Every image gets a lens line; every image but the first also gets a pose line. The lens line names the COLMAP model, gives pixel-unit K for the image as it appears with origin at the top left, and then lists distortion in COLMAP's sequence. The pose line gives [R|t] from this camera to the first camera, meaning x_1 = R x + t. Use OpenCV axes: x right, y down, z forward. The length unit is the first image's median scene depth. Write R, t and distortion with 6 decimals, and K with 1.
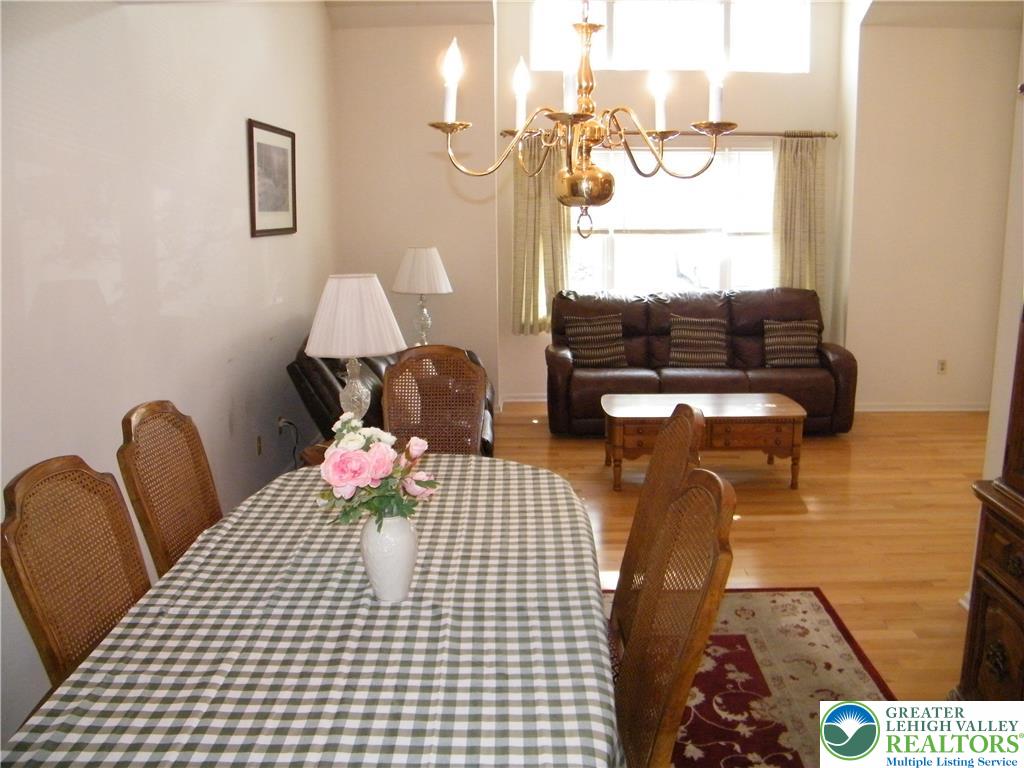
lens RADIAL K [[859.5, 0, 519.7], [0, 859.5, 363.5], [0, 0, 1]] dist [-0.198385, 0.179356]
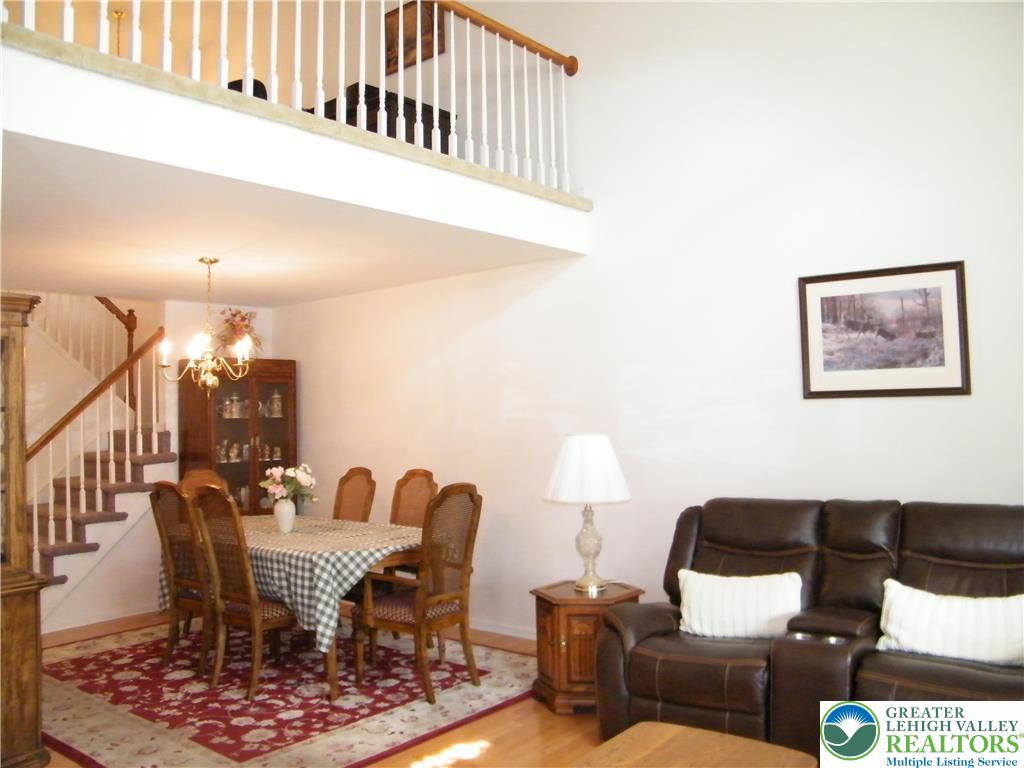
lens RADIAL K [[859.5, 0, 519.7], [0, 859.5, 363.5], [0, 0, 1]] dist [-0.198385, 0.179356]
pose [[-0.608109, -0.023172, -0.793516, 0.477482], [-0.114767, 0.991639, 0.058993, -0.155833], [0.785514, 0.126944, -0.605684, 0.983385]]
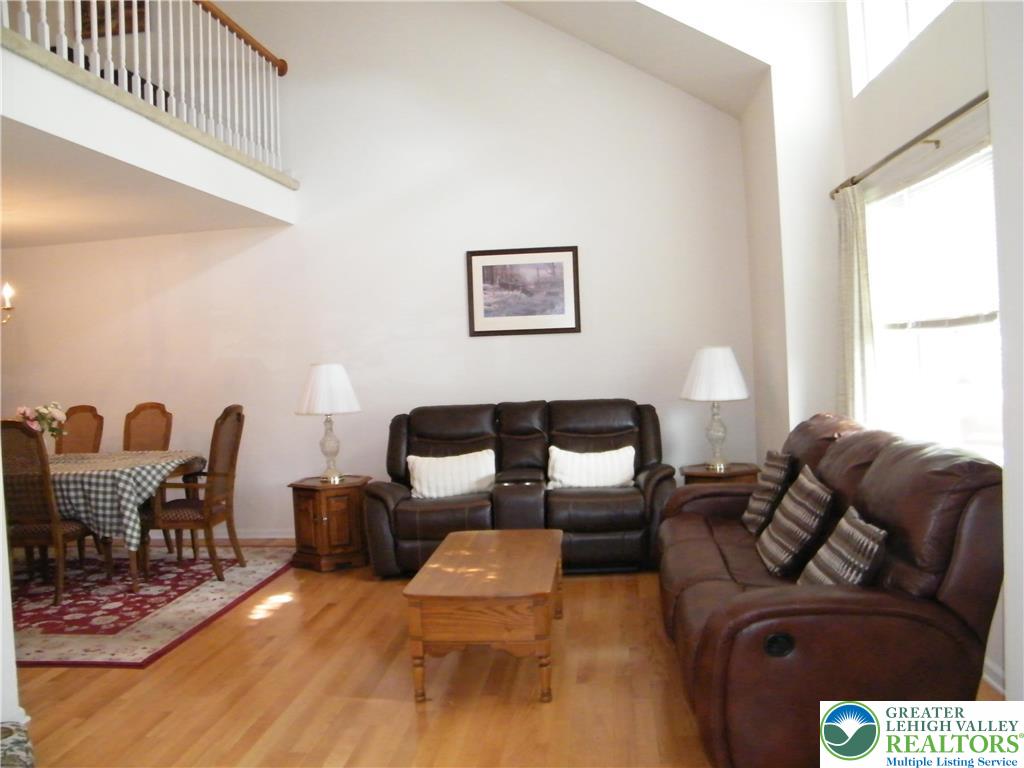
lens RADIAL K [[859.5, 0, 519.7], [0, 859.5, 363.5], [0, 0, 1]] dist [-0.198385, 0.179356]
pose [[-0.075948, 0.032349, -0.996587, 0.798224], [-0.135395, 0.989882, 0.042450, -0.131541], [0.987877, 0.138157, -0.070799, 0.882245]]
